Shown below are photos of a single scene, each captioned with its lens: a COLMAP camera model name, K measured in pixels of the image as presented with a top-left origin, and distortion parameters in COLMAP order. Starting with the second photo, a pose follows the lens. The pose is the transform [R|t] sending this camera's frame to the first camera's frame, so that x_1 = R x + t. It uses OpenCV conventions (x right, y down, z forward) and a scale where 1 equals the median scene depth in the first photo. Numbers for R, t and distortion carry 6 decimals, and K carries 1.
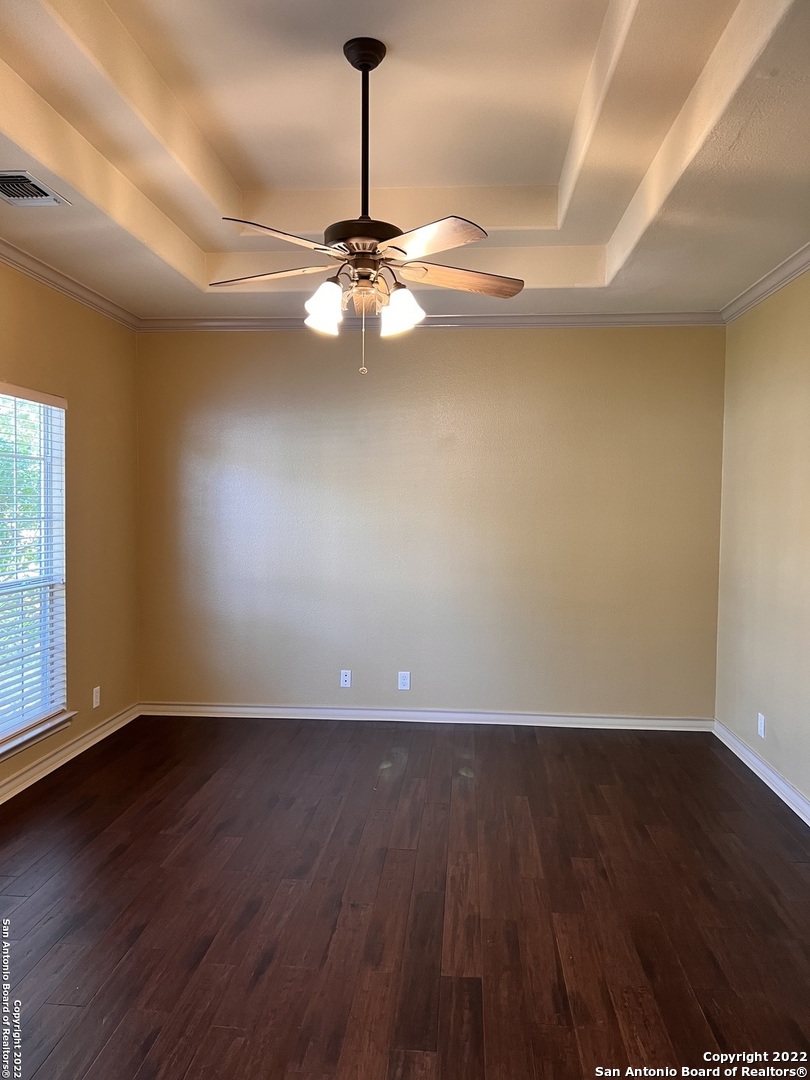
lens RADIAL K [[836.4, 0, 414.4], [0, 836.4, 536.4], [0, 0, 1]] dist [0.046038, -0.052755]
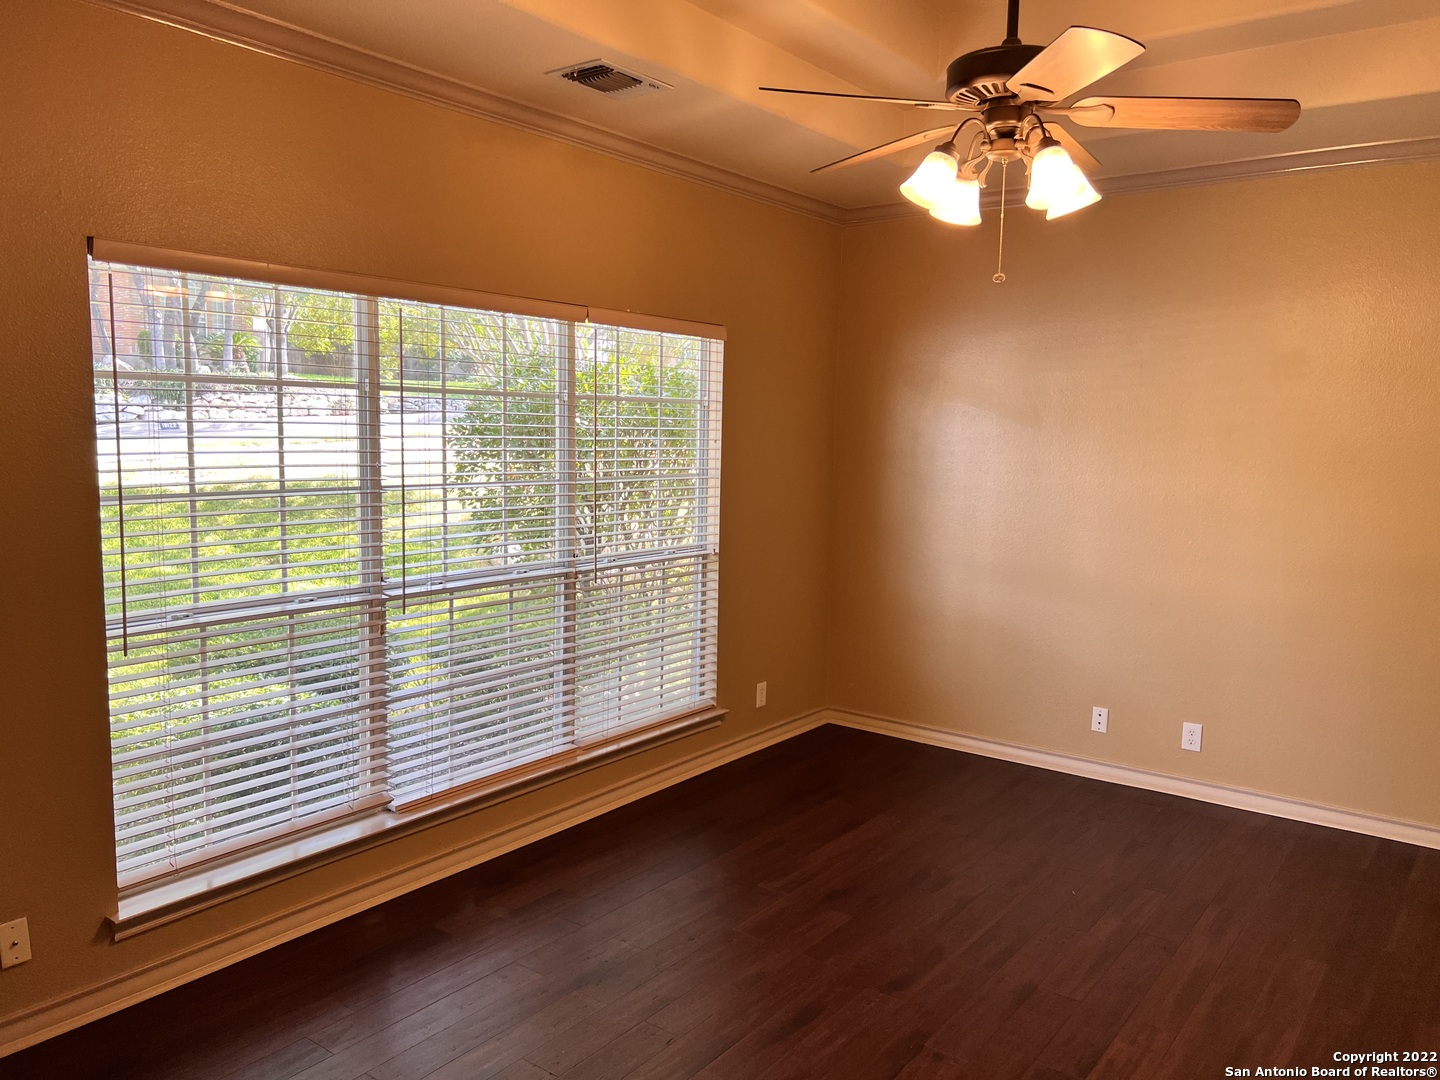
lens RADIAL K [[1115.2, 0, 717.6], [0, 1115.2, 544.4], [0, 0, 1]] dist [0.046038, -0.052755]
pose [[0.831380, 0.067858, -0.551546, 0.201388], [-0.033333, 0.996819, 0.072397, -0.035528], [0.554704, -0.041804, 0.830997, 0.104070]]
